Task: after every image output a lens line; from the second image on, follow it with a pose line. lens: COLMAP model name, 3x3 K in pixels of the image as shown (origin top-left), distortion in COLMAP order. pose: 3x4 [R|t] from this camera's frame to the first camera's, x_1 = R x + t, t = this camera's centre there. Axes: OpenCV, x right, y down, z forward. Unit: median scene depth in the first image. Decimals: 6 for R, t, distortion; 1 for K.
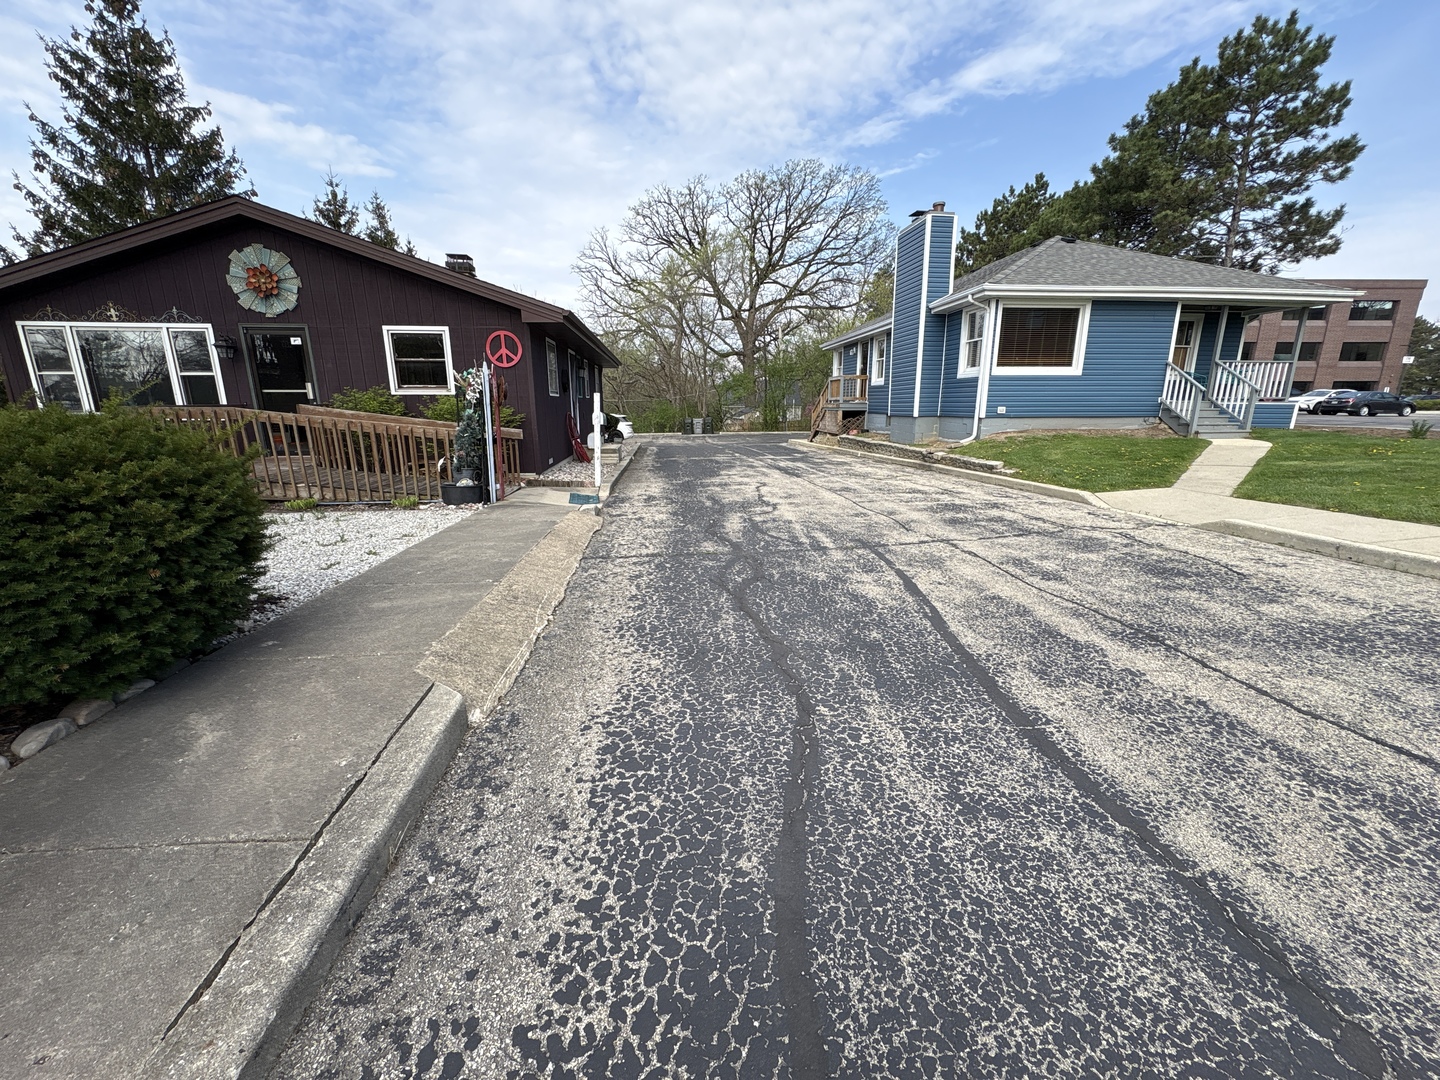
lens RADIAL K [[578.1, 0, 720.0], [0, 578.1, 540.0], [0, 0, 1]] dist [-0.000070, 0.000064]
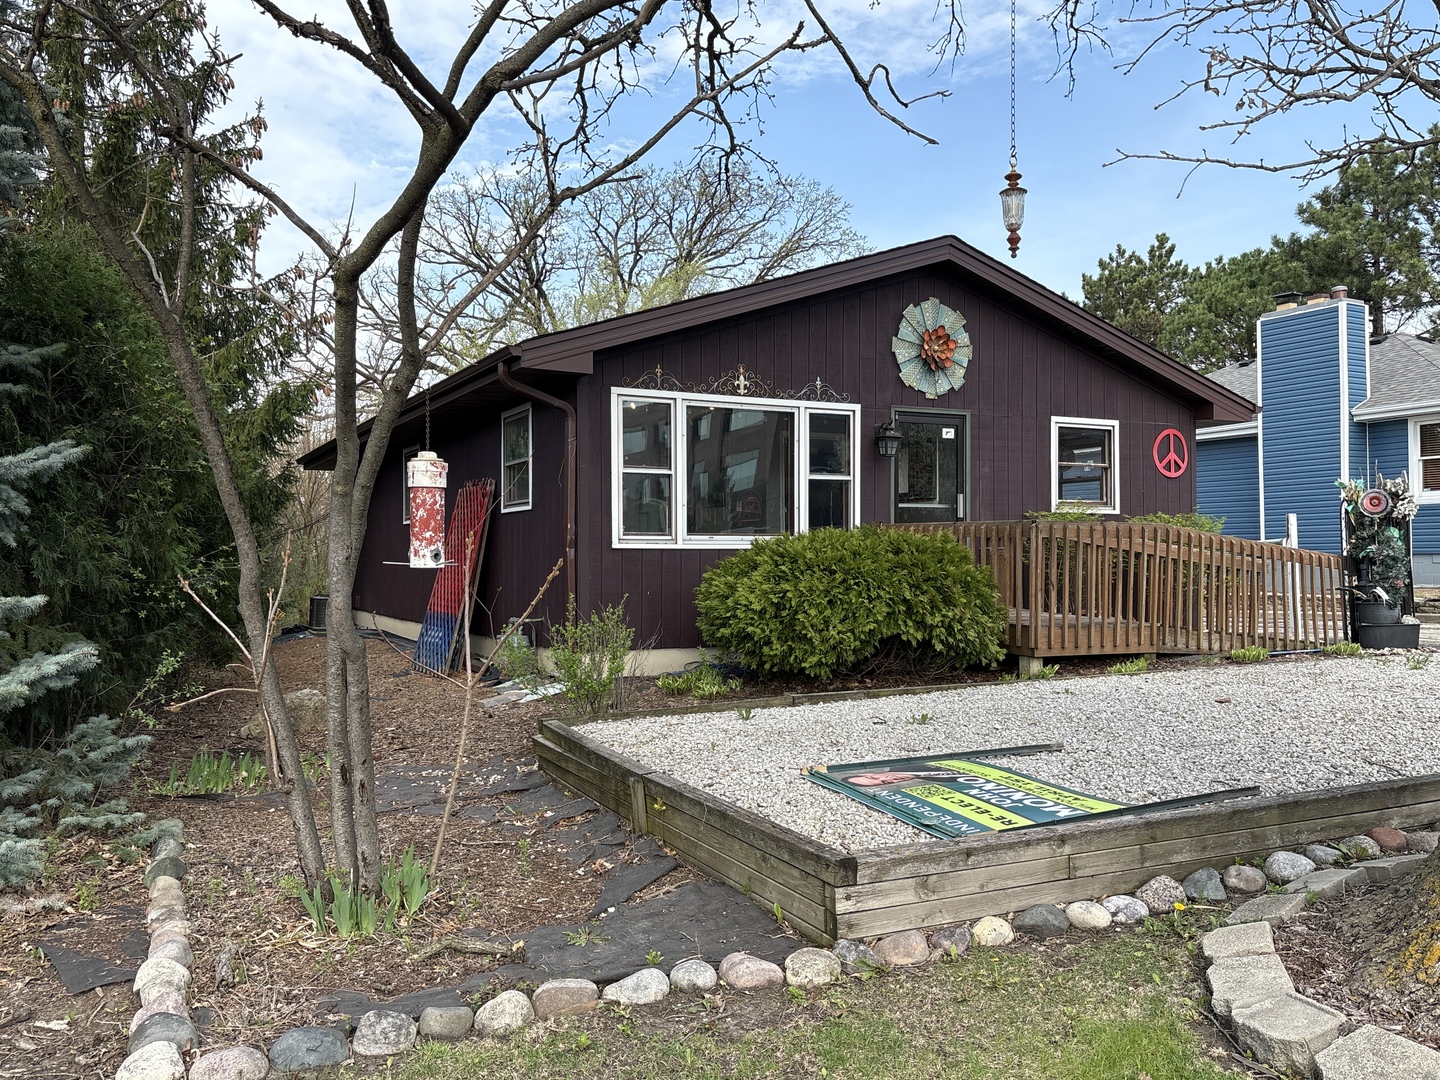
lens RADIAL K [[1153.4, 0, 720.0], [0, 1153.4, 540.0], [0, 0, 1]] dist [0.164255, -0.297171]
pose [[0.931576, 0.003373, 0.363530, -1.466135], [0.085956, 0.969561, -0.229266, 0.058747], [-0.353238, 0.244826, 0.902930, -0.084447]]
